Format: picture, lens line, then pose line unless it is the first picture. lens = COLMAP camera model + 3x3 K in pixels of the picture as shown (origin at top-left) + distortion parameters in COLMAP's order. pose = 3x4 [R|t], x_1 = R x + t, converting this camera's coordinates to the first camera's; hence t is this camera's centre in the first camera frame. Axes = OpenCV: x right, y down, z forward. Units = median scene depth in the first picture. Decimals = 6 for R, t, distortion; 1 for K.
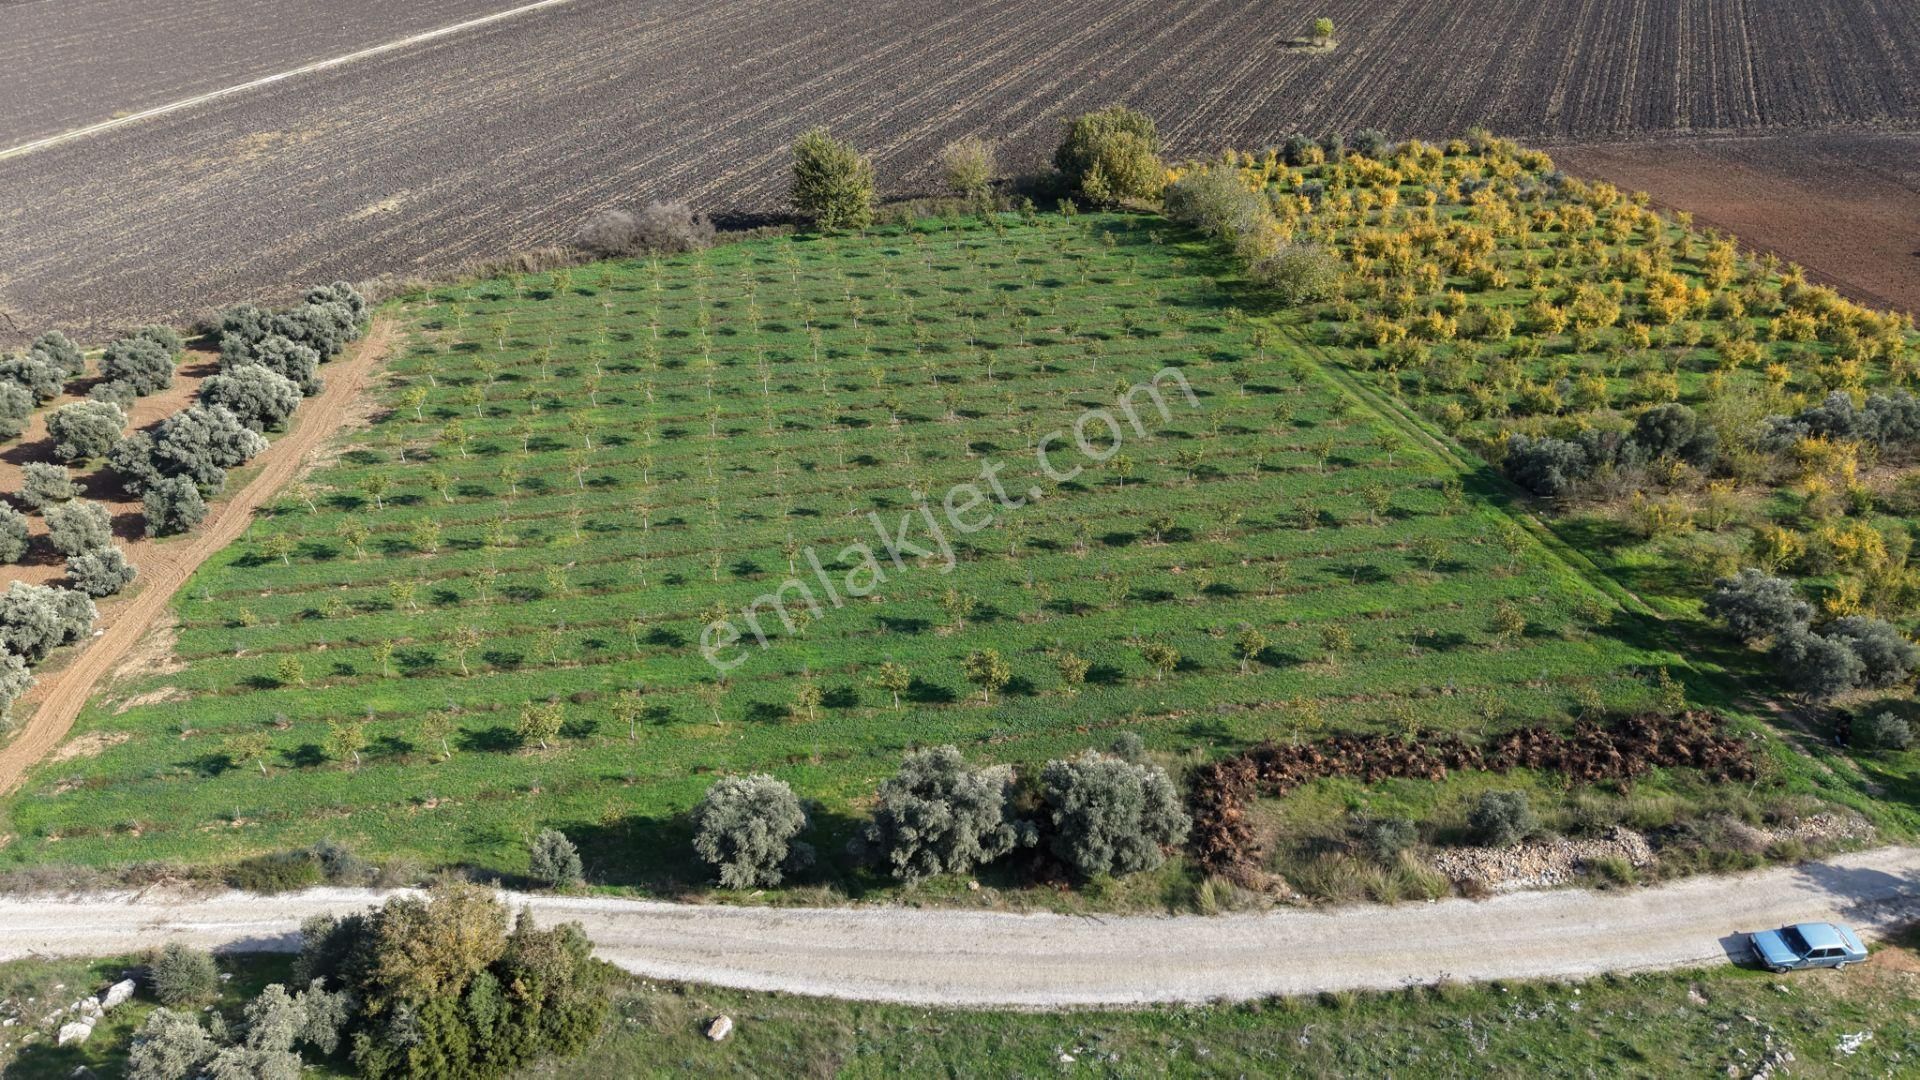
lens RADIAL K [[1298.0, 0, 956.7], [0, 1298.0, 537.9], [0, 0, 1]] dist [0.010900, -0.001659]
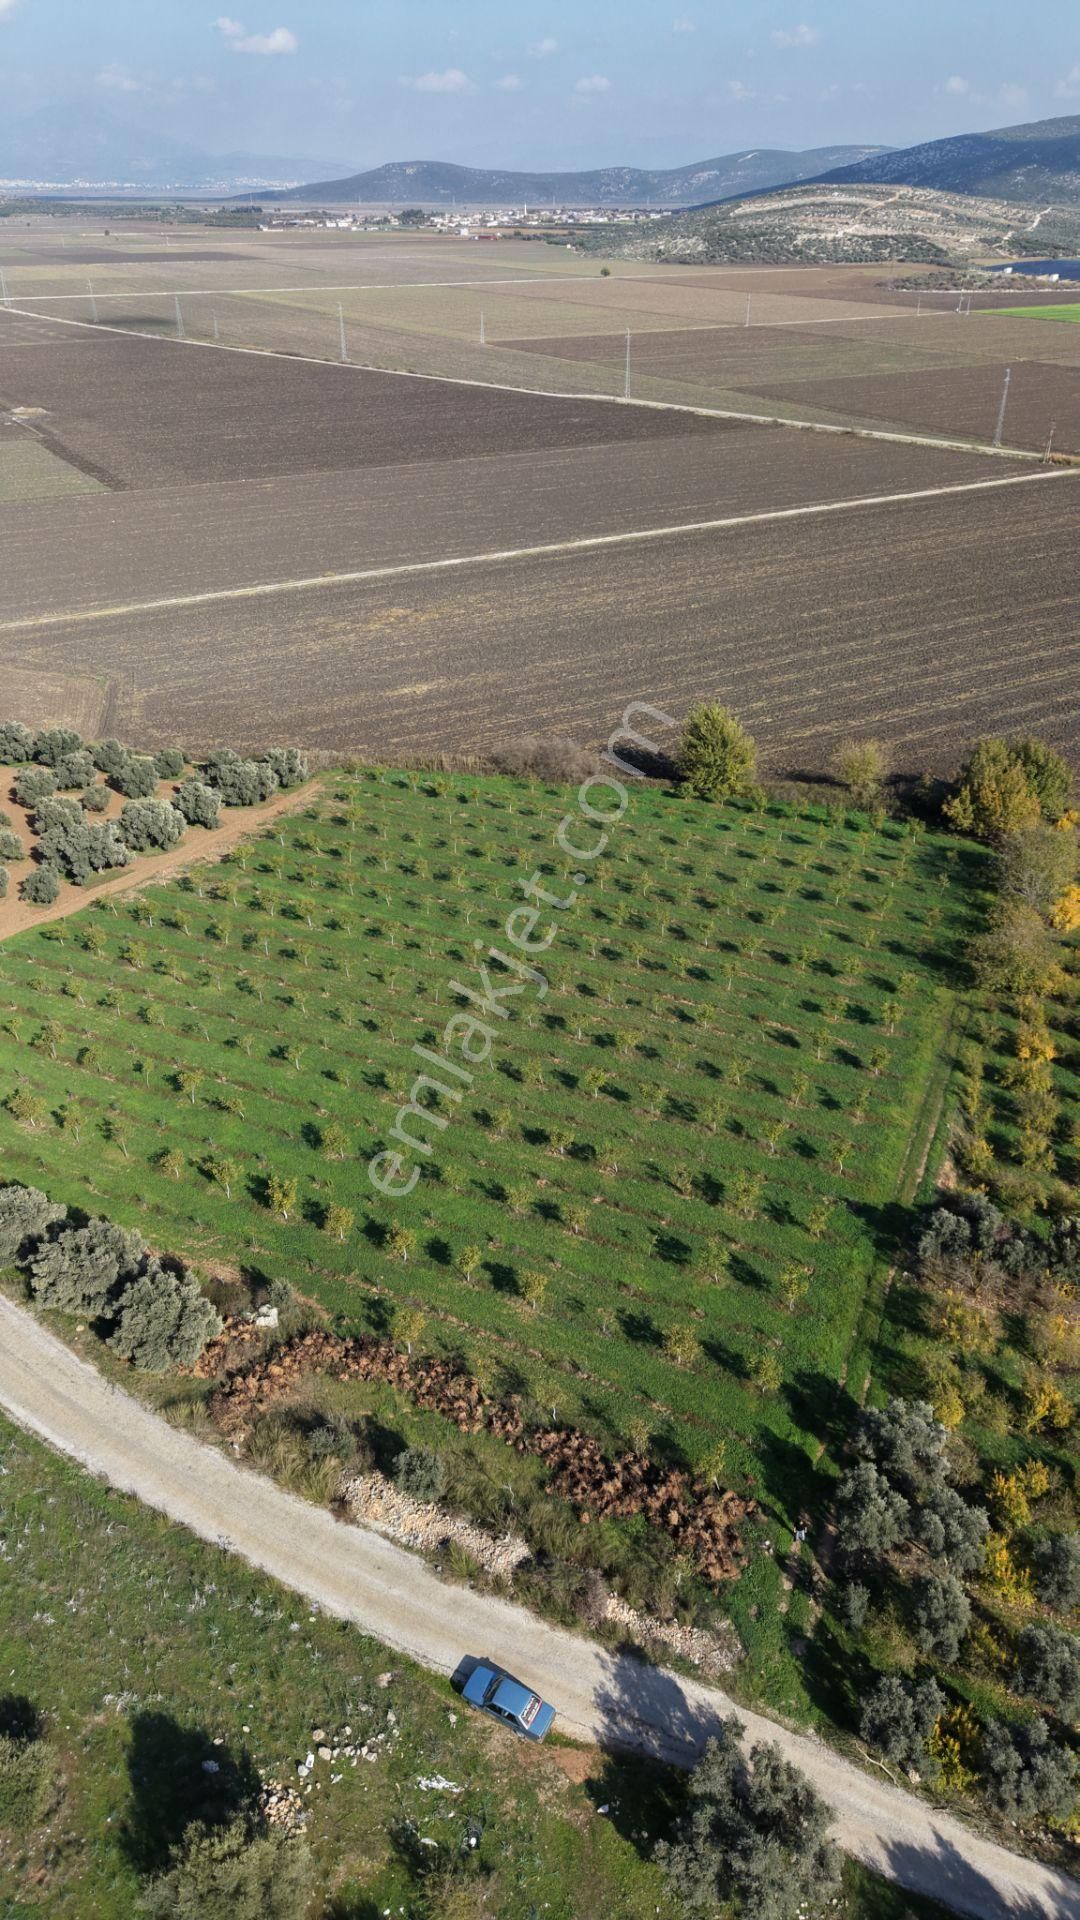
lens RADIAL K [[1284.2, 0, 537.8], [0, 1284.2, 962.2], [0, 0, 1]] dist [0.032507, -0.032919]
pose [[0.828082, 0.298041, -0.474818, 0.586562], [-0.312150, 0.948659, 0.051081, -0.194503], [0.465664, 0.105915, 0.878600, 0.002956]]
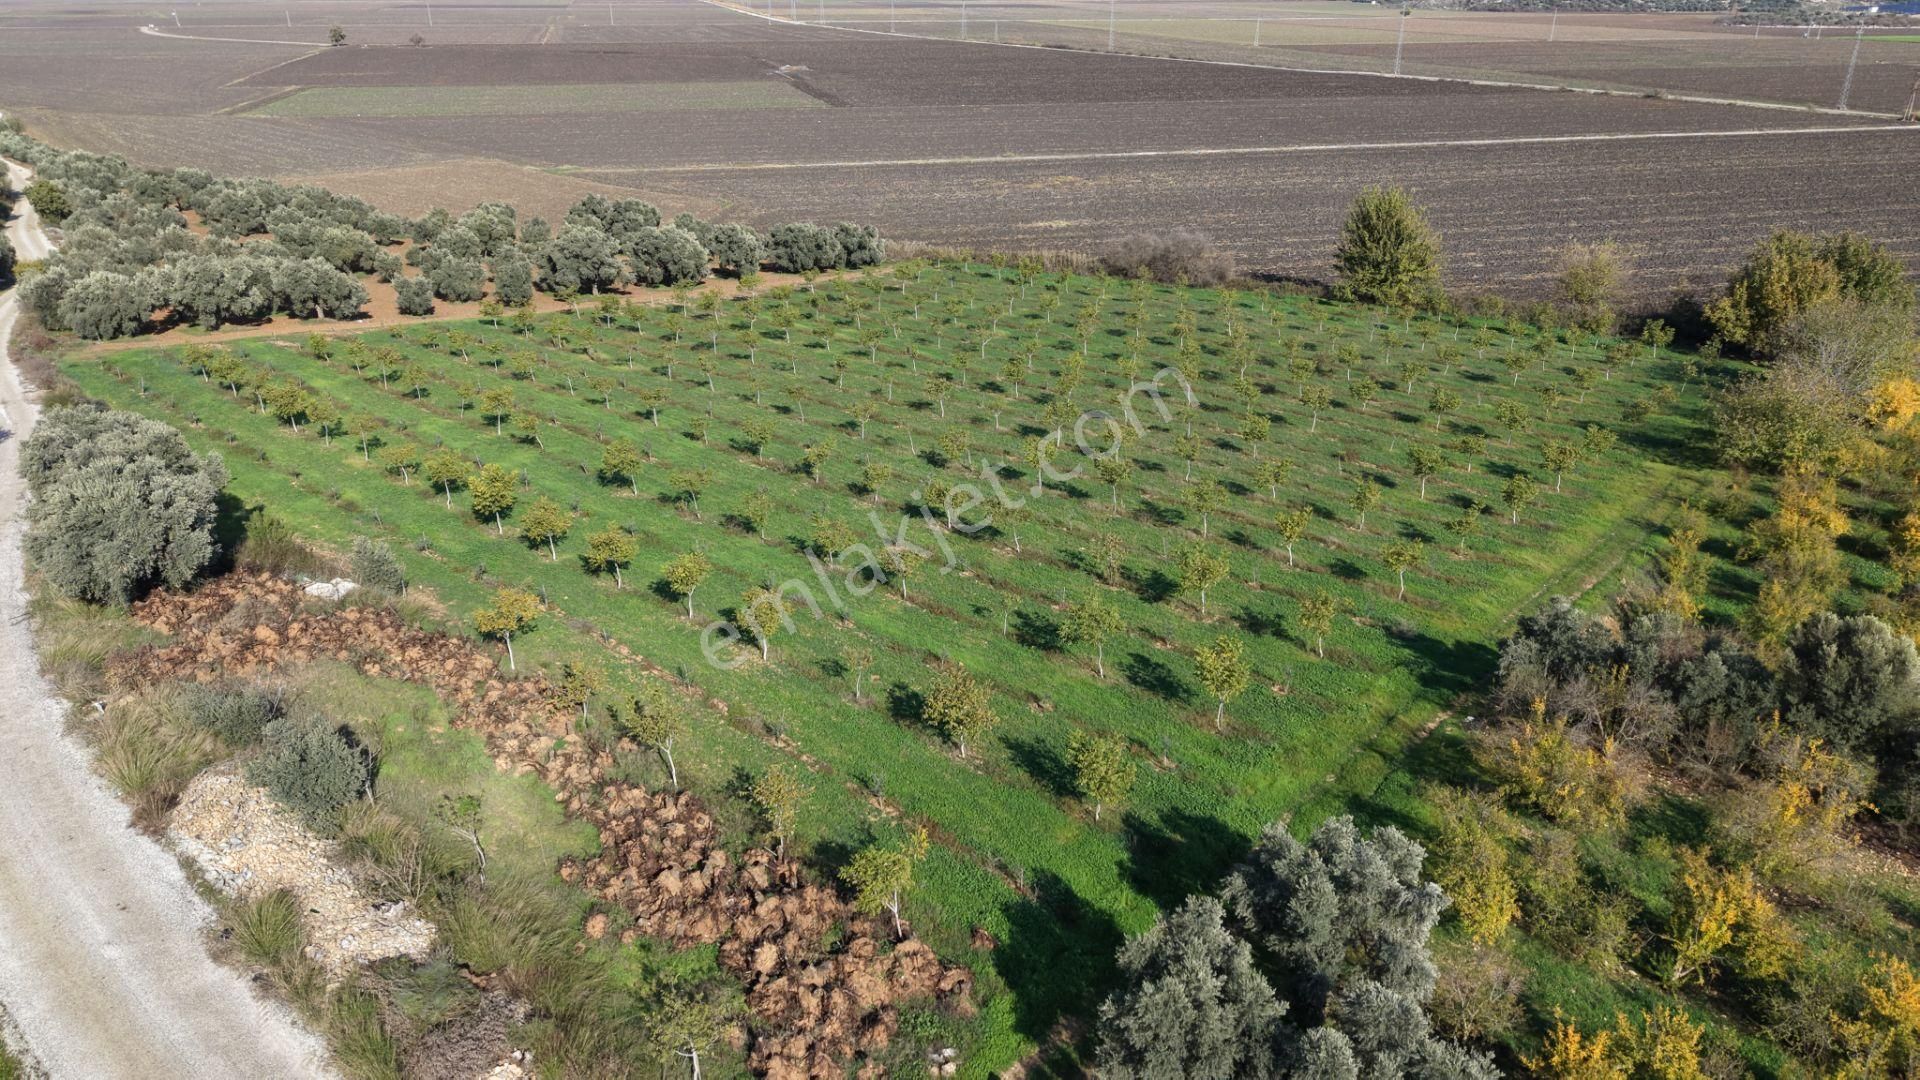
lens RADIAL K [[1284.2, 0, 958.1], [0, 1284.2, 545.6], [0, 0, 1]] dist [0.032507, -0.032919]
pose [[0.642148, 0.319128, -0.696996, 0.622862], [-0.425407, 0.904727, 0.022309, -0.006154], [0.637711, 0.282181, 0.716728, 0.480244]]
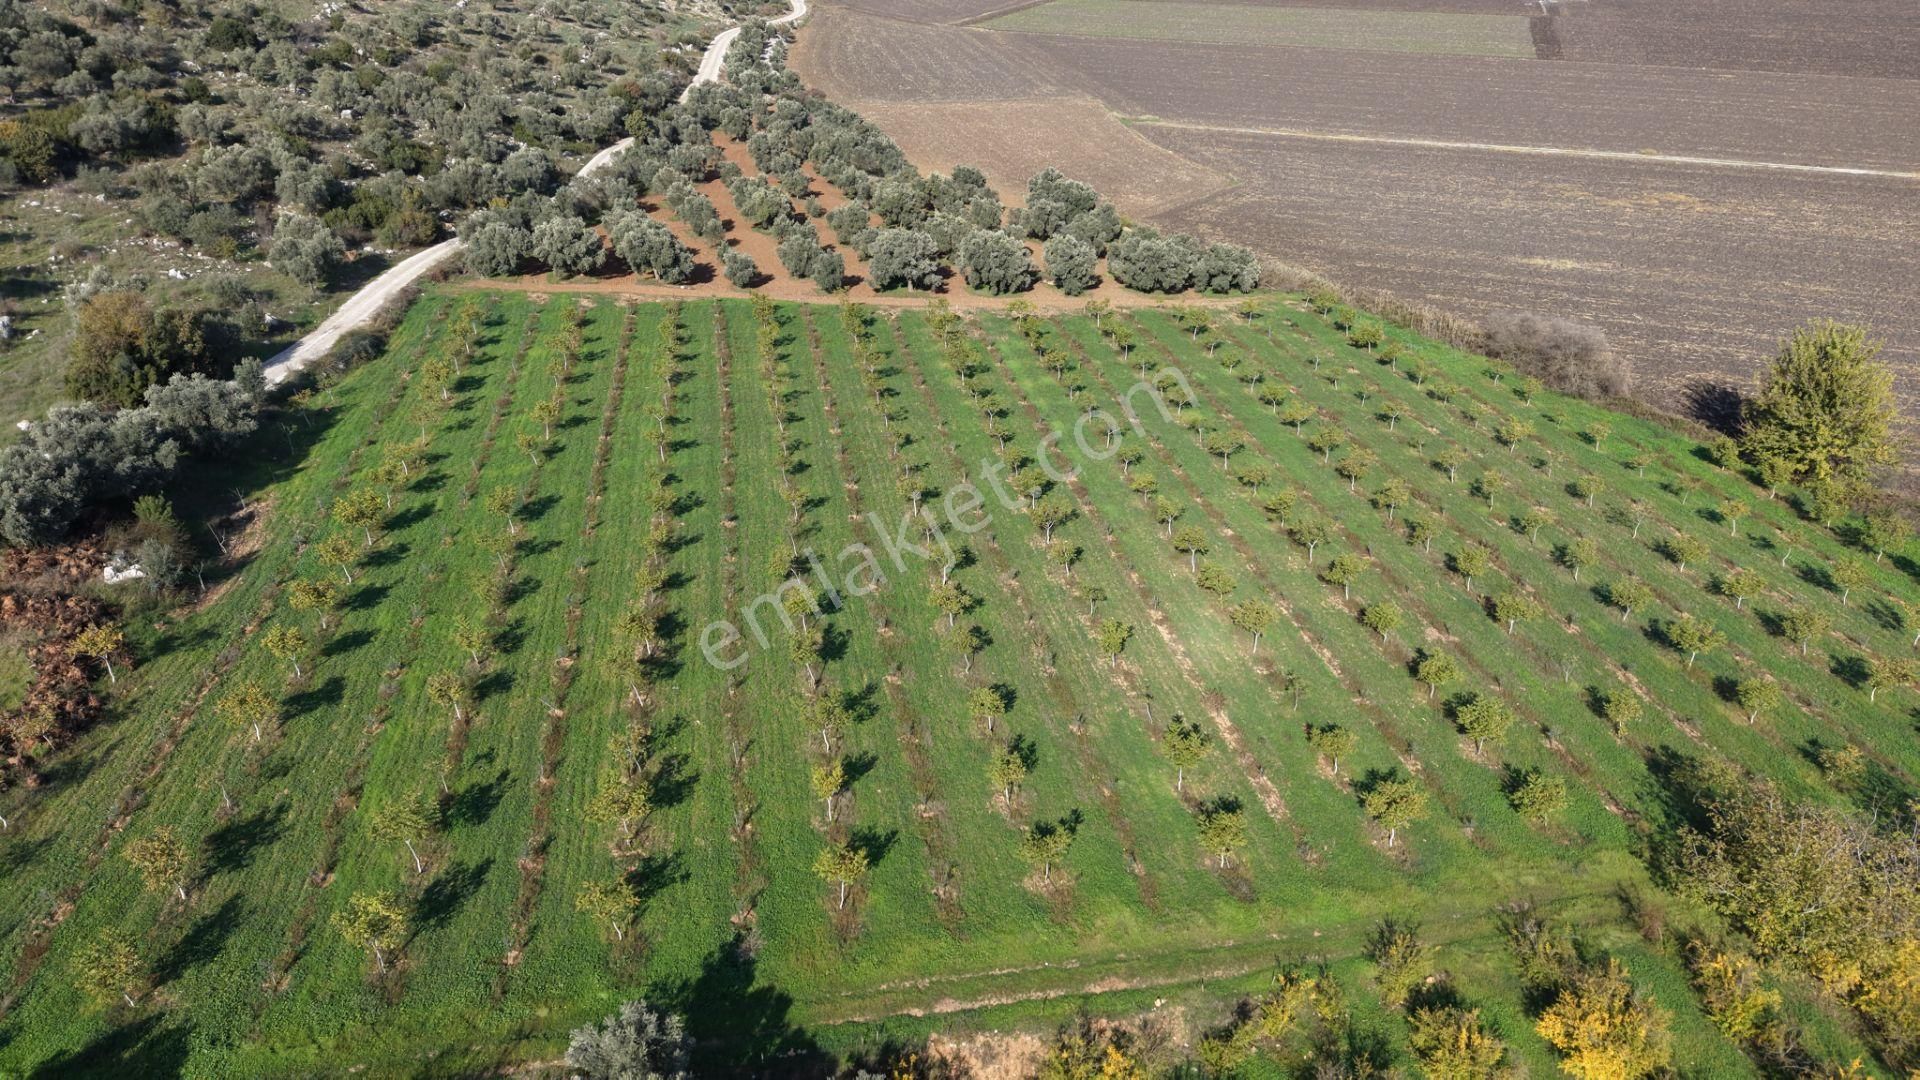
lens RADIAL K [[1284.2, 0, 958.1], [0, 1284.2, 545.6], [0, 0, 1]] dist [0.032507, -0.032919]
pose [[0.073619, 0.481803, -0.873182, 0.739552], [-0.547485, 0.751350, 0.368420, -0.388883], [0.833571, 0.450931, 0.319094, 0.847044]]
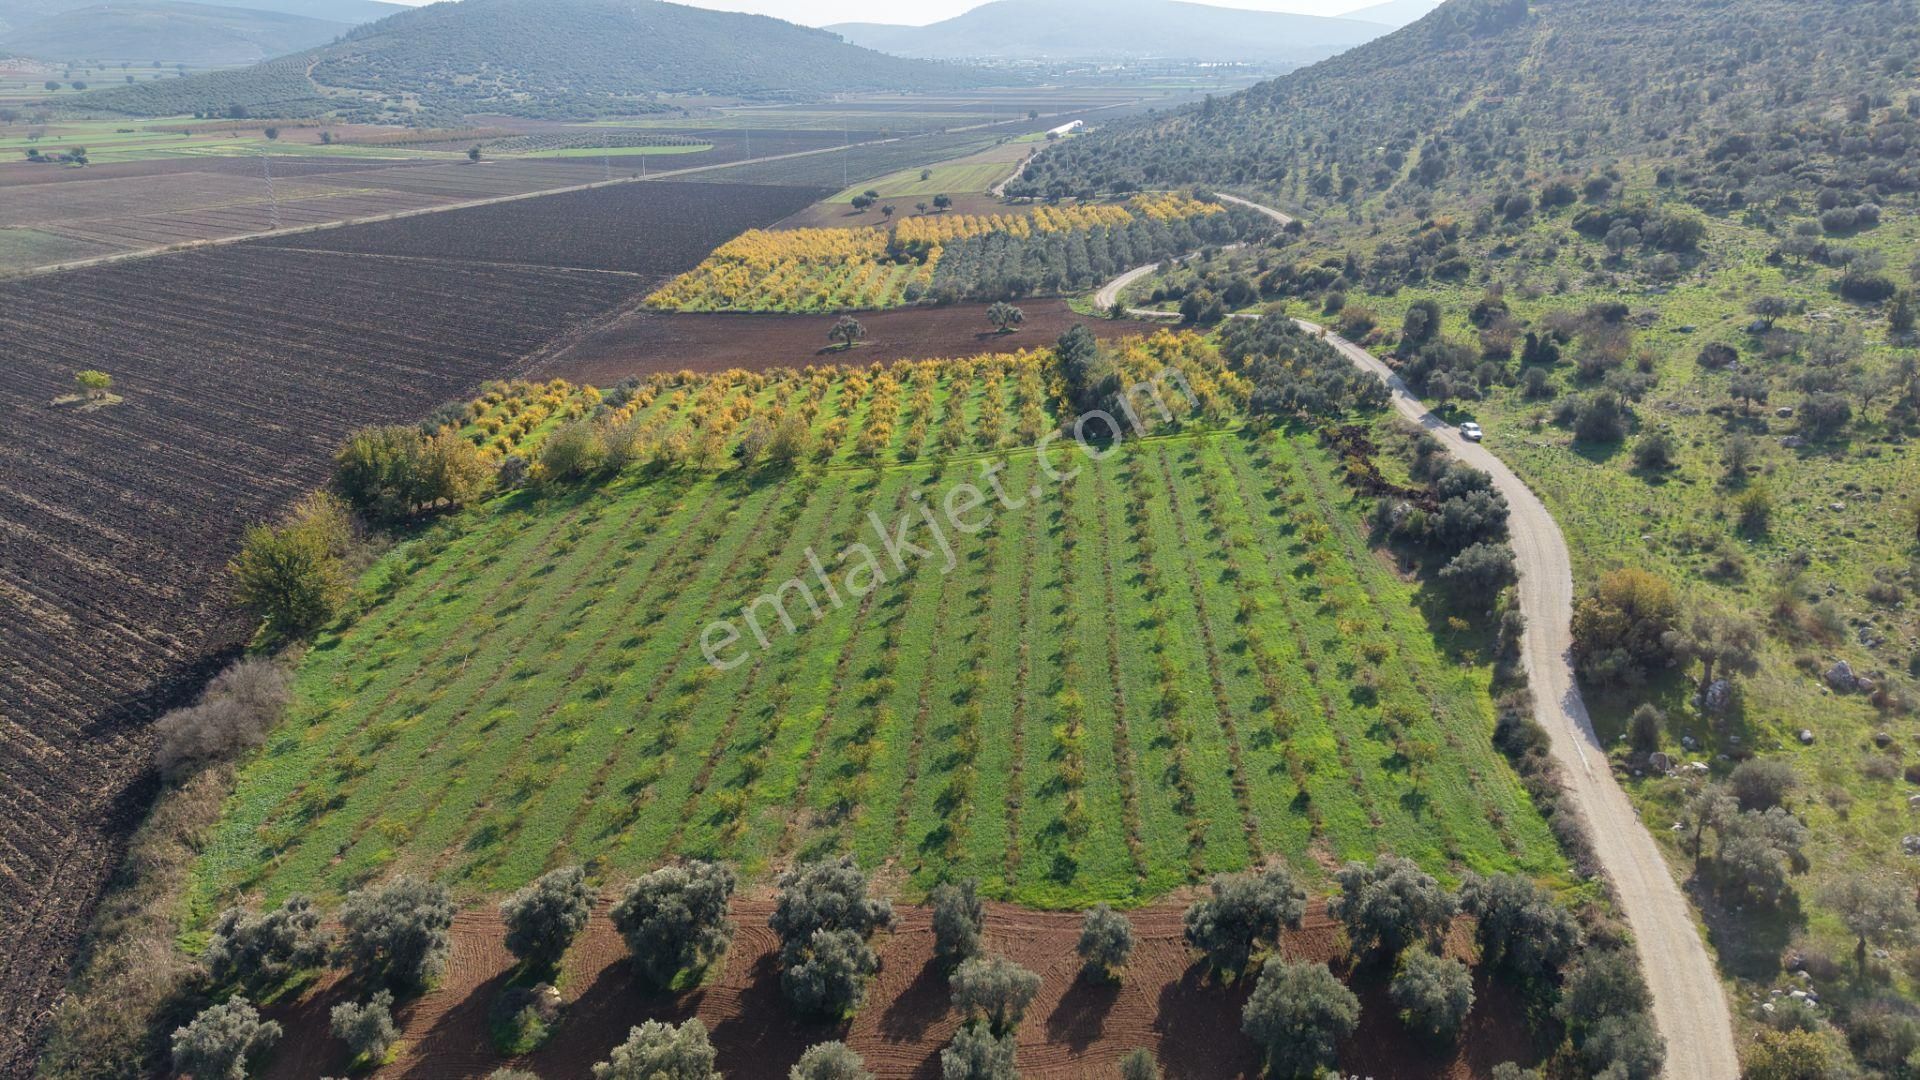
lens RADIAL K [[1284.2, 0, 958.1], [0, 1284.2, 545.6], [0, 0, 1]] dist [0.032507, -0.032919]
pose [[0.181754, -0.335058, 0.924501, -1.320234], [0.563511, 0.805965, 0.181314, -0.375231], [-0.805866, 0.488012, 0.335296, 0.637635]]
